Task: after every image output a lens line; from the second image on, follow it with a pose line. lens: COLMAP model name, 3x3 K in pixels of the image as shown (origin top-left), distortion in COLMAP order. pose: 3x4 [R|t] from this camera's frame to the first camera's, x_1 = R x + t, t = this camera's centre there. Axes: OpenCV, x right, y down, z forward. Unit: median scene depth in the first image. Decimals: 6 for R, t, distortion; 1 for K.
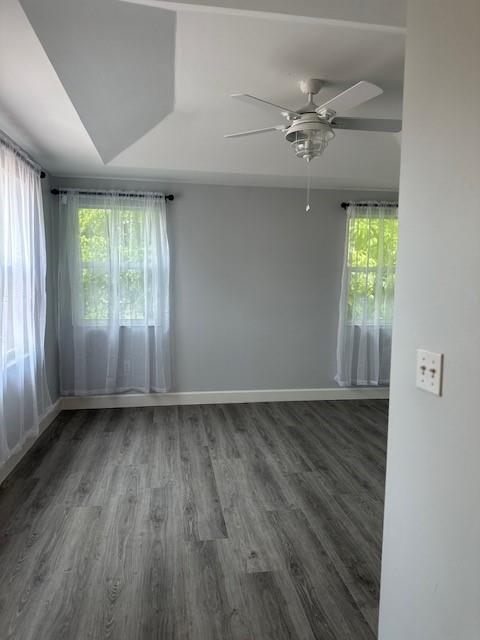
lens RADIAL K [[459.7, 0, 240.1], [0, 459.7, 318.1], [0, 0, 1]] dist [0.004980, -0.035051]
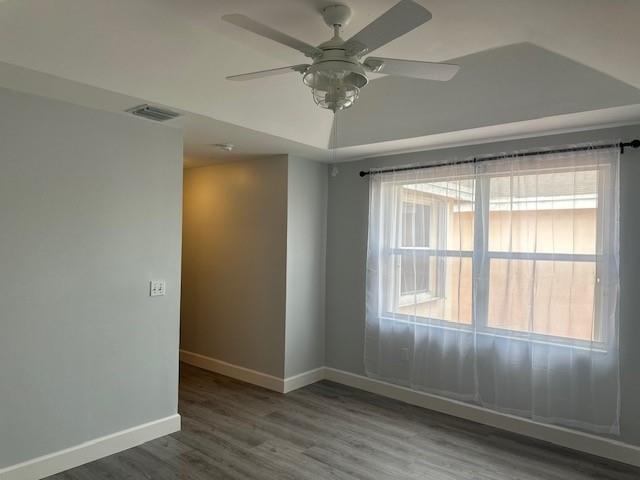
lens RADIAL K [[459.7, 0, 319.6], [0, 459.7, 240.1], [0, 0, 1]] dist [0.004980, -0.035051]
pose [[-0.762377, -0.026172, -0.646604, 0.633174], [-0.082713, 0.994927, 0.057253, -0.169505], [0.641826, 0.097131, -0.760674, 1.554039]]
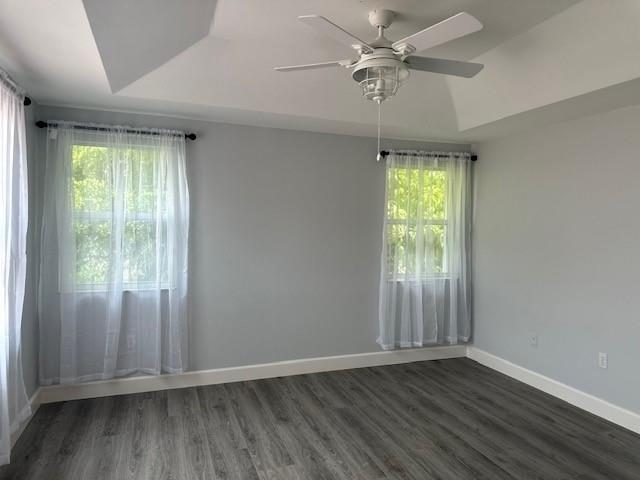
lens RADIAL K [[459.7, 0, 339.7], [0, 459.7, 220.5], [0, 0, 1]] dist [0.004980, -0.035051]
pose [[0.976001, 0.004289, 0.217725, -0.082169], [0.014392, 0.996350, -0.084143, -0.040094], [-0.217291, 0.085257, 0.972376, 0.153409]]
